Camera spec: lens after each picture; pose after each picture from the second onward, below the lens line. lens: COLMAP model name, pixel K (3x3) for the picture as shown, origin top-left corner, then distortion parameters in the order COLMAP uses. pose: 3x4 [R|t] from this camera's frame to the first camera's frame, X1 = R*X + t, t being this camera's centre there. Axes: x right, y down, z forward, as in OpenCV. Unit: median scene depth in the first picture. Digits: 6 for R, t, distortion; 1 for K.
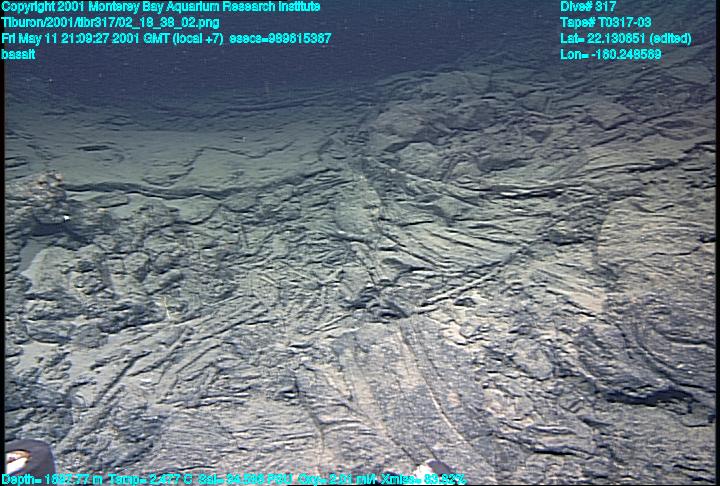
lens RADIAL K [[492.7, 0, 358.6], [0, 492.7, 270.4], [0, 0, 1]] dist [-0.098125, 0.162341]
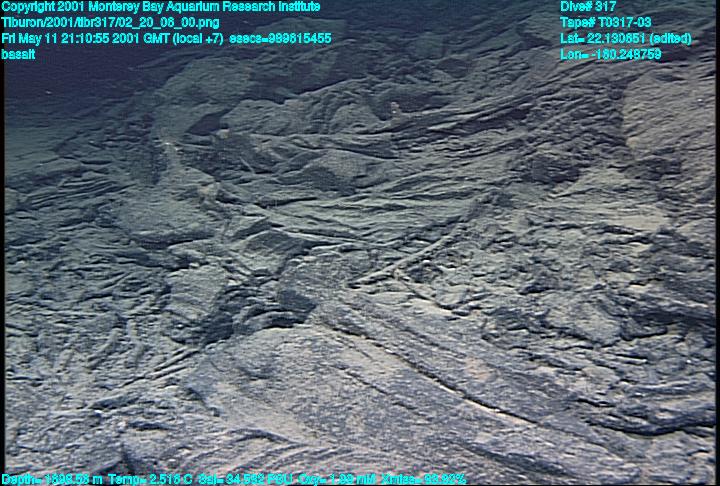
lens RADIAL K [[881.8, 0, 360.0], [0, 881.8, 243.0], [0, 0, 1]] dist [0.144286, 0.048867]
pose [[0.947777, -0.084053, 0.307658, -0.146051], [0.161132, 0.958676, -0.234473, 0.249067], [-0.275236, 0.271802, 0.922154, 0.109145]]
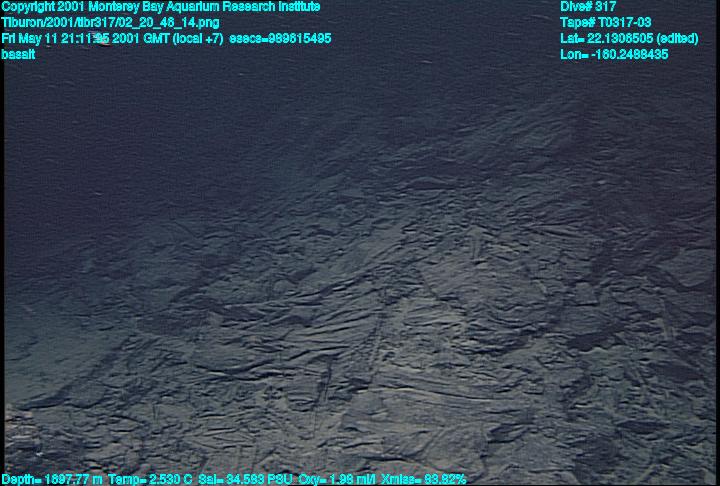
lens RADIAL K [[513.7, 0, 358.6], [0, 513.7, 253.8], [0, 0, 1]] dist [-0.039135, 0.054606]
pose [[0.606303, -0.230079, 0.761223, -0.911330], [0.443264, 0.892513, -0.083293, -0.115223], [-0.660237, 0.387923, 0.643119, -0.029270]]
